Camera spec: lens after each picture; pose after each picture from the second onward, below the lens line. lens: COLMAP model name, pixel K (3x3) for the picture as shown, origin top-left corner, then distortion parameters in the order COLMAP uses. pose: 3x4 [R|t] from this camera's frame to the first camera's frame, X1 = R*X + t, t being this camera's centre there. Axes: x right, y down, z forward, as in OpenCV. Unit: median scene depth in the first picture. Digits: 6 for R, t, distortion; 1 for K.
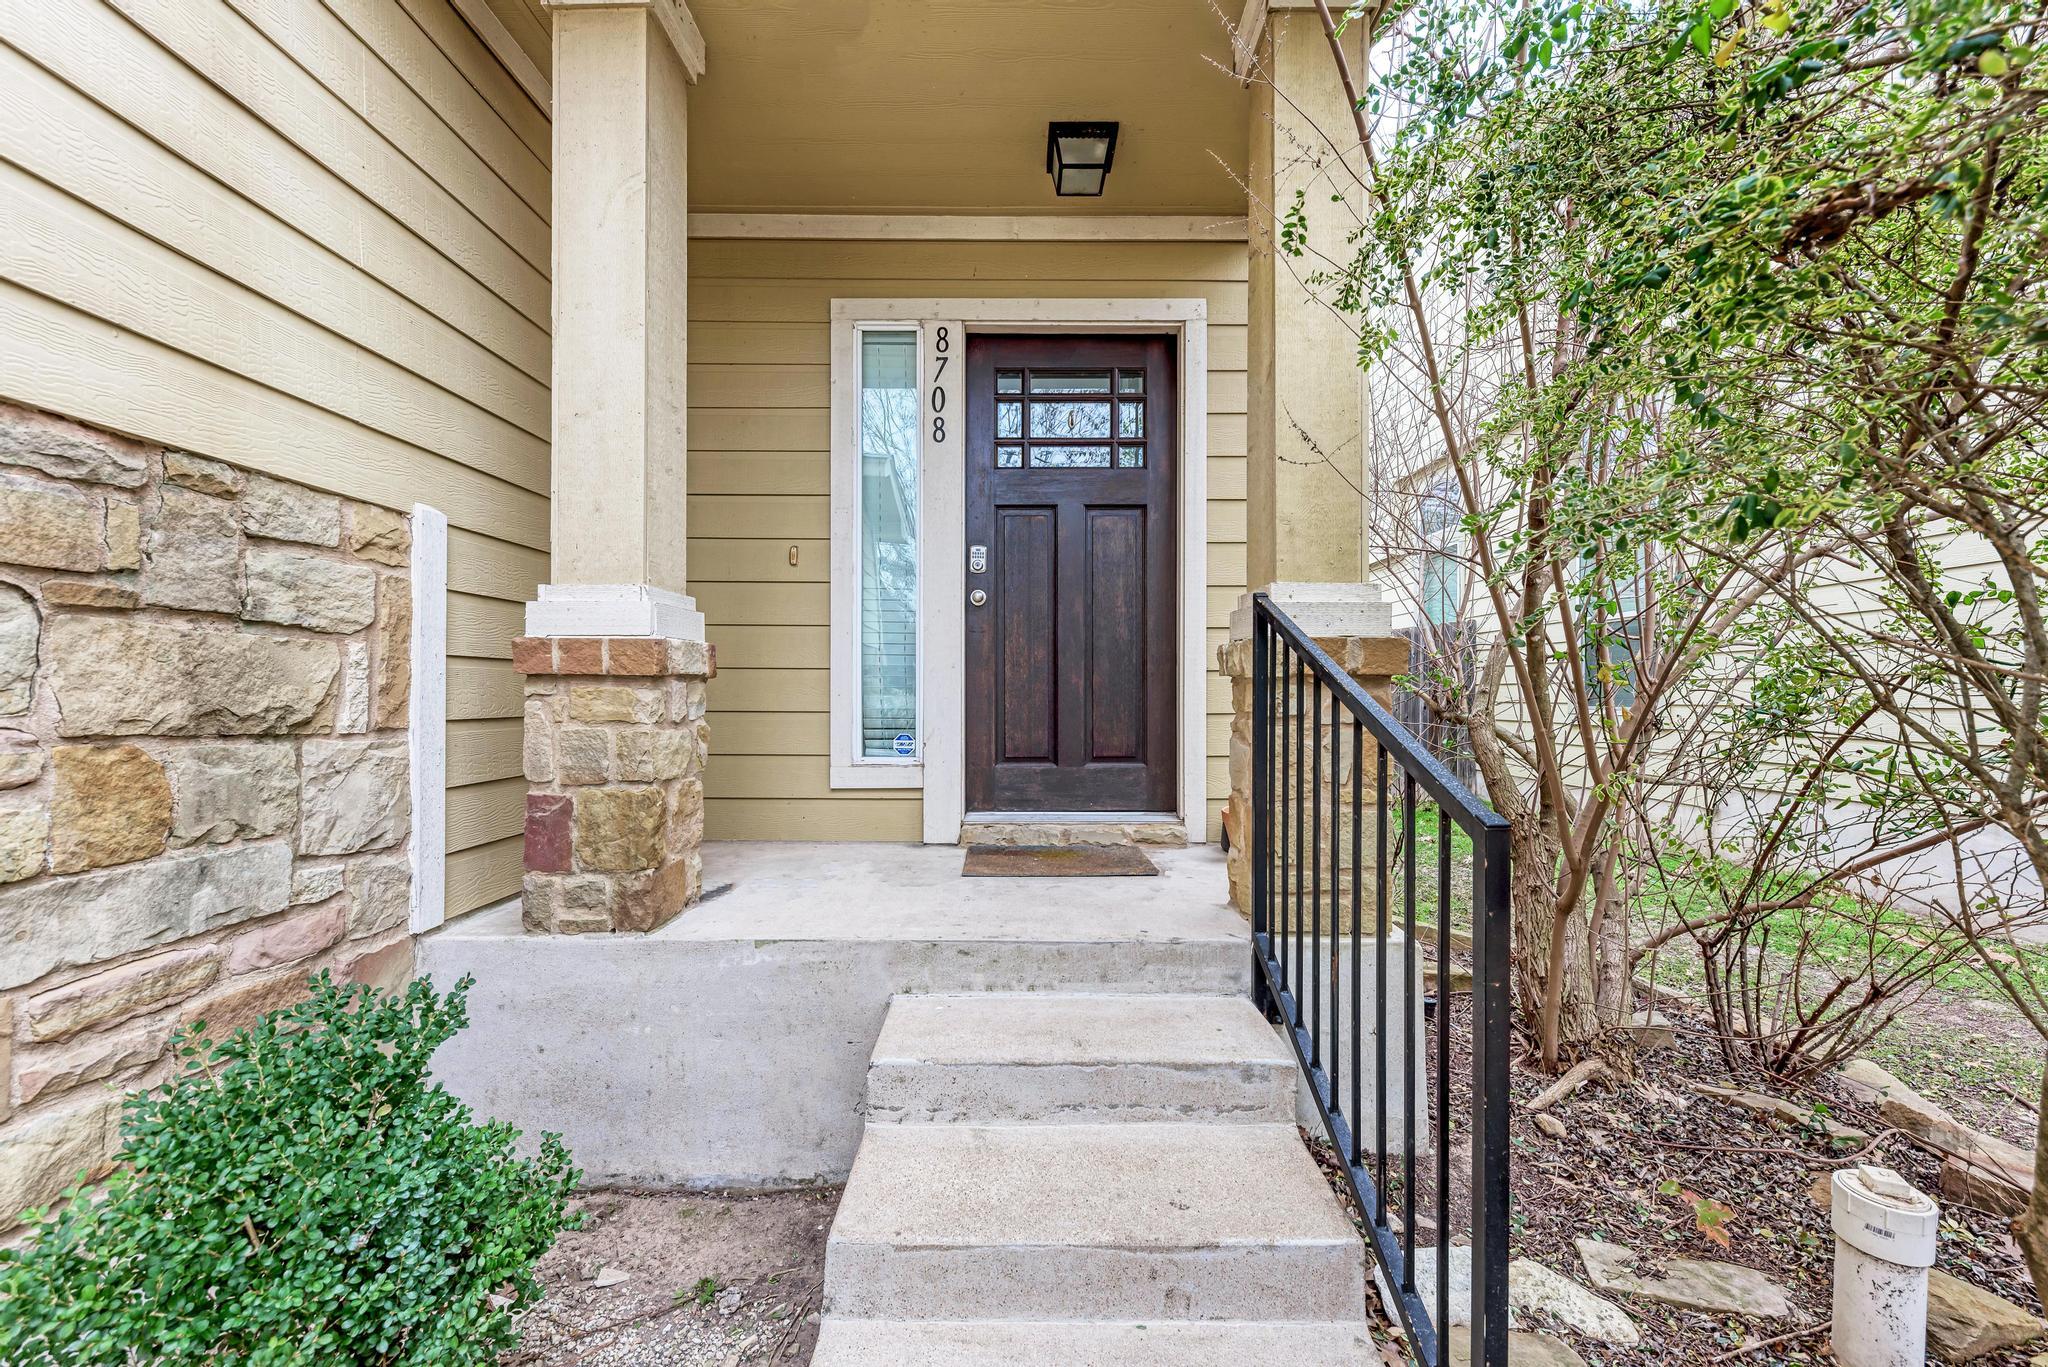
lens RADIAL K [[791.9, 0, 1024.0], [0, 791.9, 683.5], [0, 0, 1]] dist [0.000574, 0.000046]
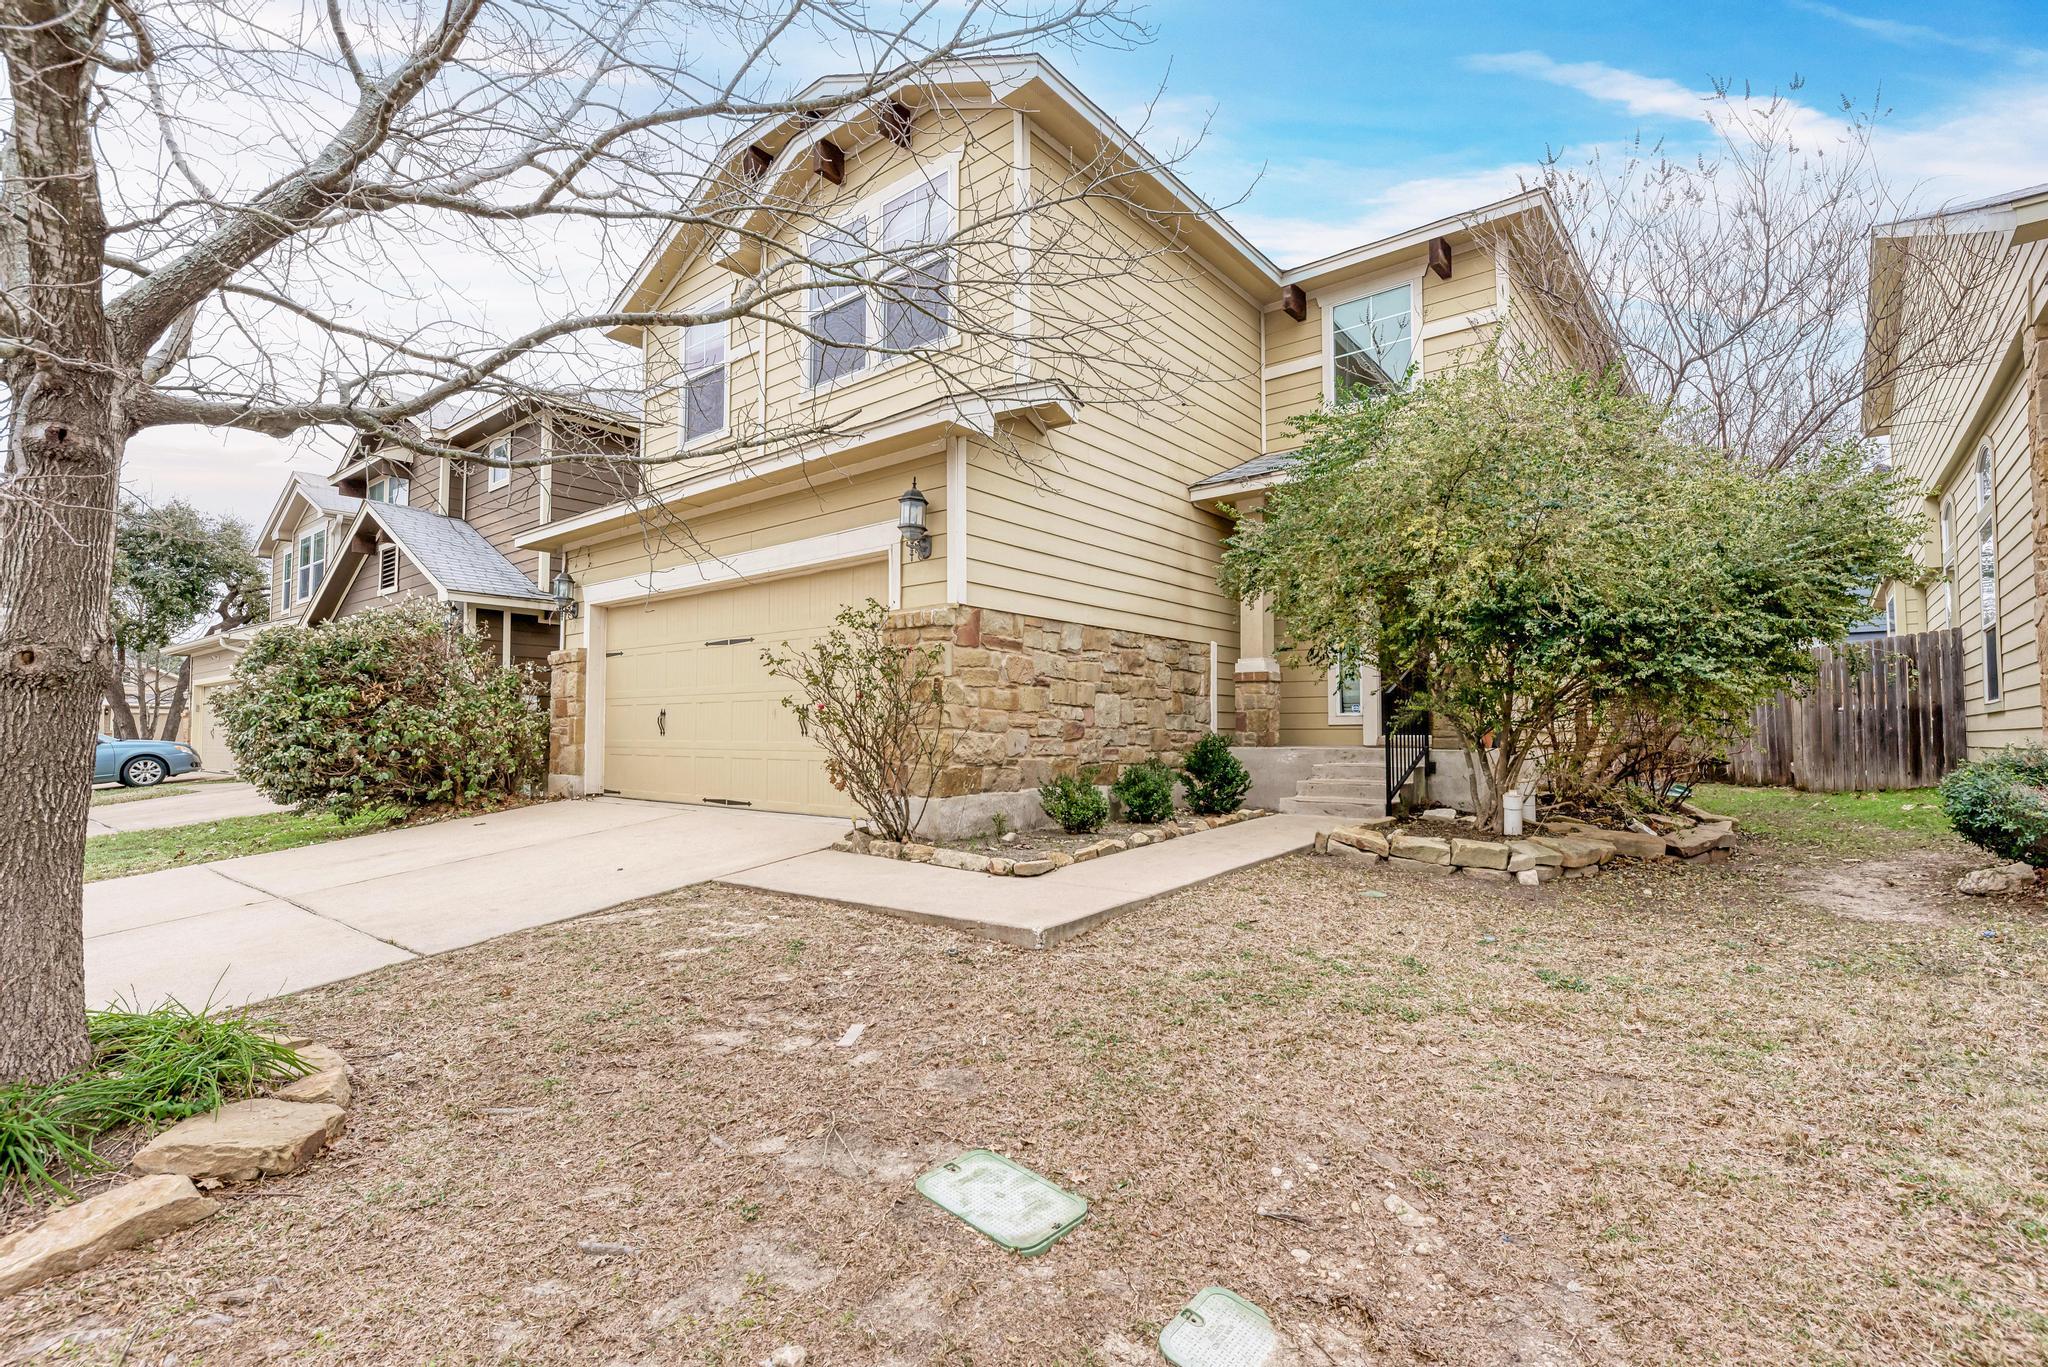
lens RADIAL K [[948.4, 0, 1024.0], [0, 948.4, 683.5], [0, 0, 1]] dist [-0.000295, -0.000009]
pose [[0.777978, -0.037701, -0.627159, 1.537378], [0.008075, 0.998716, -0.050021, 0.227674], [0.628240, 0.033851, 0.777283, -3.383753]]
